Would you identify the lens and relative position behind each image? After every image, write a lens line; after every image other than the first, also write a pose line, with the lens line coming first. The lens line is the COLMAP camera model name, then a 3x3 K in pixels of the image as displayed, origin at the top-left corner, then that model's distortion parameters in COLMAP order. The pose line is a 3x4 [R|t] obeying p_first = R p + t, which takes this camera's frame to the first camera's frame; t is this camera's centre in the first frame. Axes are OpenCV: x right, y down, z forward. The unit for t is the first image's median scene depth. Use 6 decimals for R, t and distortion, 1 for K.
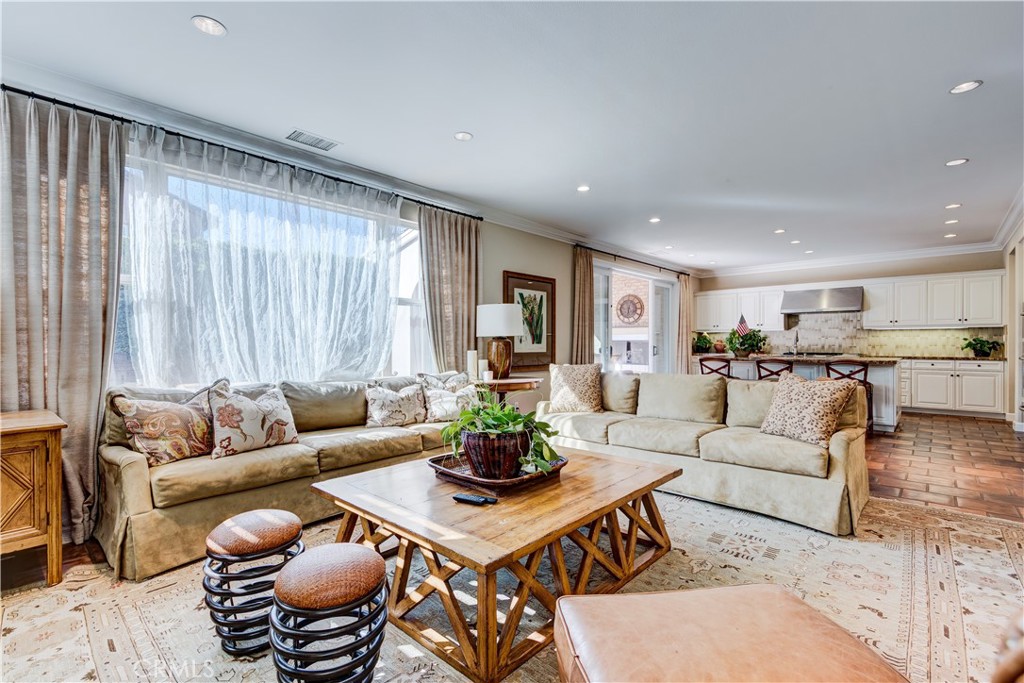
lens RADIAL K [[466.6, 0, 500.9], [0, 466.6, 345.2], [0, 0, 1]] dist [0.005634, -0.001457]
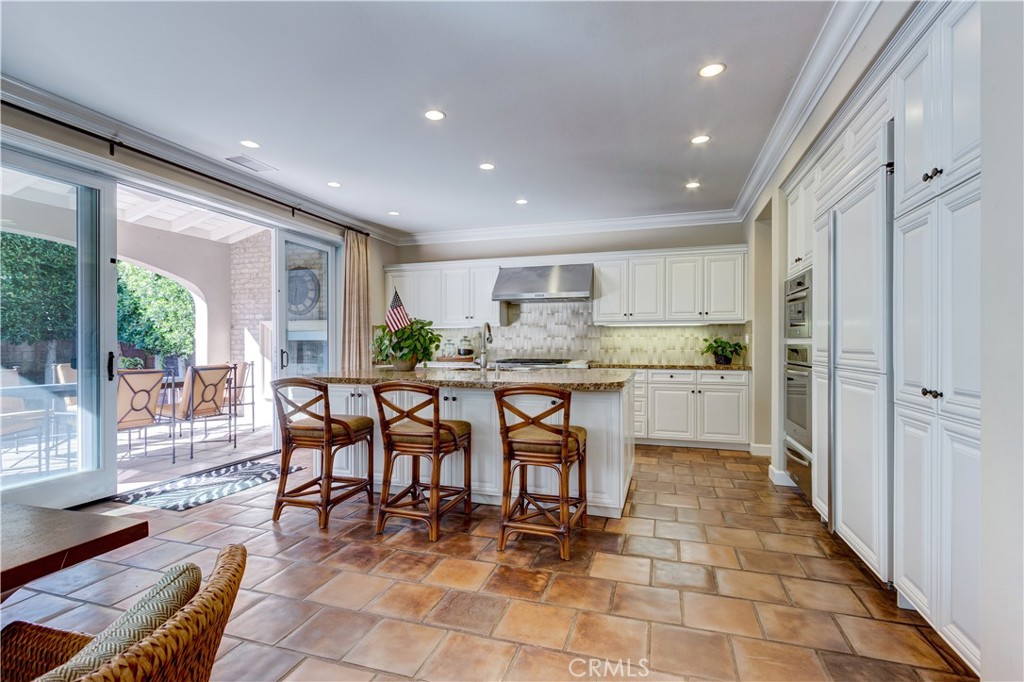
lens RADIAL K [[466.6, 0, 517.5], [0, 466.6, 343.6], [0, 0, 1]] dist [0.005634, -0.001457]
pose [[0.903286, 0.001962, 0.429033, 0.410651], [0.000722, 0.999981, -0.006094, -0.003169], [-0.429037, 0.005814, 0.903268, 0.463764]]
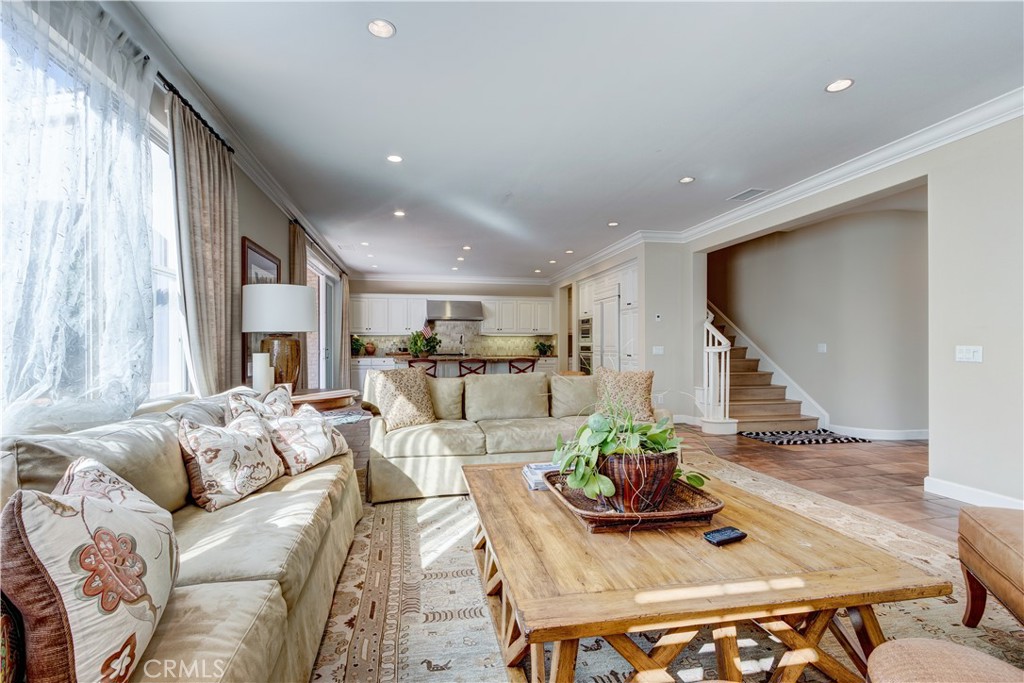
lens RADIAL K [[466.6, 0, 494.4], [0, 466.6, 348.4], [0, 0, 1]] dist [0.005634, -0.001457]
pose [[0.592195, -0.002171, 0.805792, -0.255572], [0.004143, 0.999991, -0.000350, 0.003896], [-0.805784, 0.003546, 0.592199, 0.234464]]
